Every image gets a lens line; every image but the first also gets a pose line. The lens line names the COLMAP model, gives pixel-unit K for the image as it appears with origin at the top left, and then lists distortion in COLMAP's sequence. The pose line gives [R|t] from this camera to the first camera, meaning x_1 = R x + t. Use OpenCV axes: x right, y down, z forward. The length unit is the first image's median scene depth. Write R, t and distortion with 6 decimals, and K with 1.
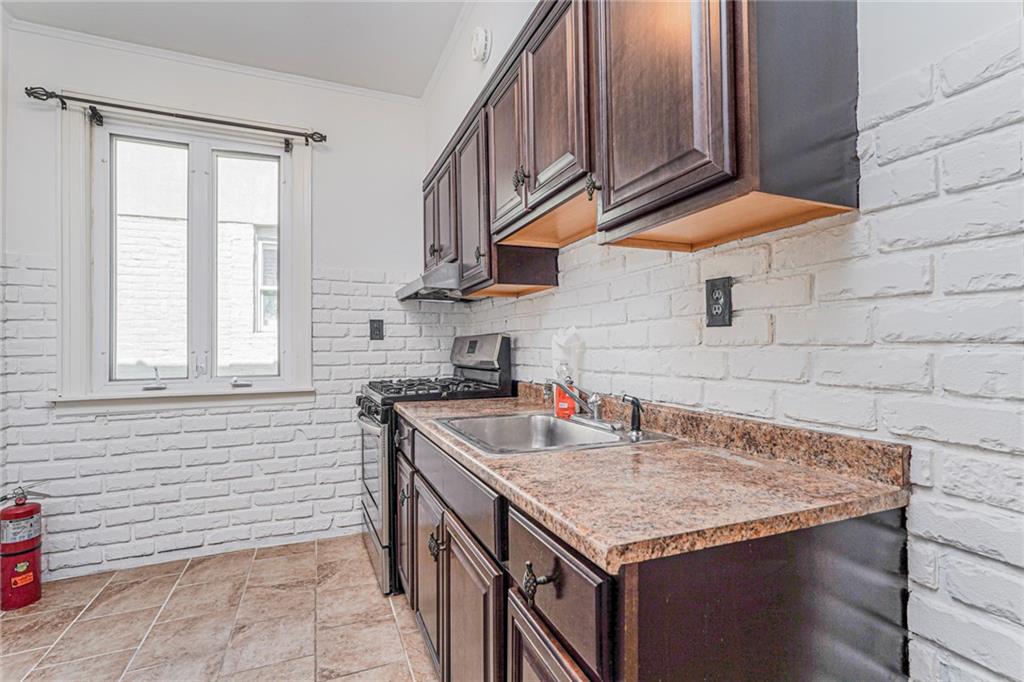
lens RADIAL K [[469.3, 0, 512.0], [0, 469.3, 341.0], [0, 0, 1]] dist [-0.010502, 0.000553]
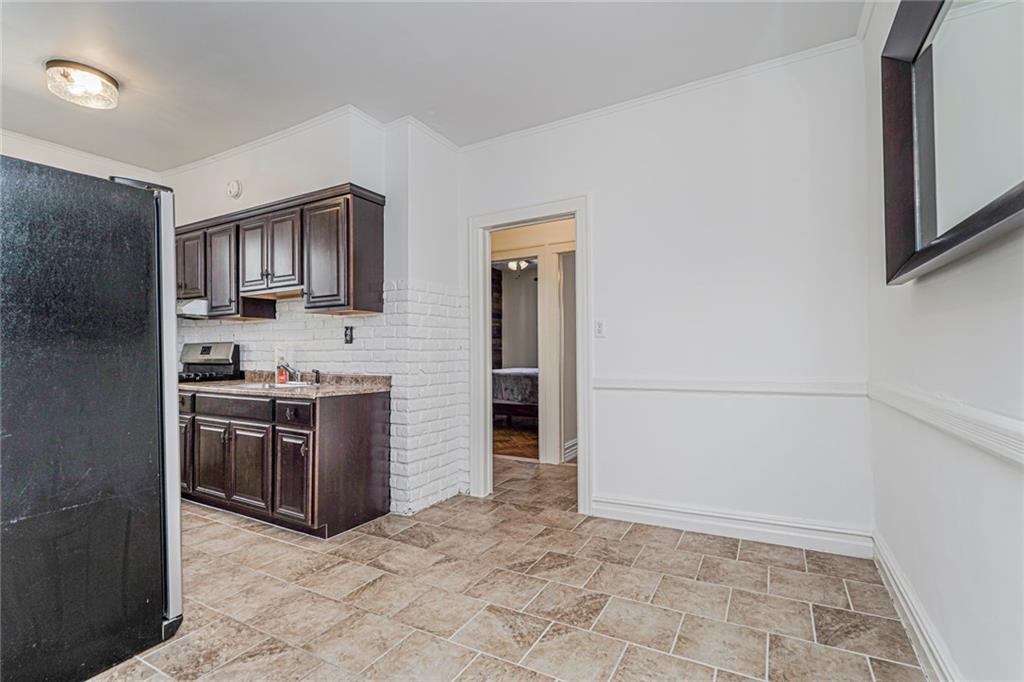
lens RADIAL K [[469.3, 0, 512.0], [0, 469.3, 341.0], [0, 0, 1]] dist [-0.010502, 0.000553]
pose [[0.789480, 0.016951, 0.613542, -0.333666], [-0.010206, 0.999843, -0.014490, -0.008783], [-0.613692, 0.005177, 0.789529, -1.187140]]
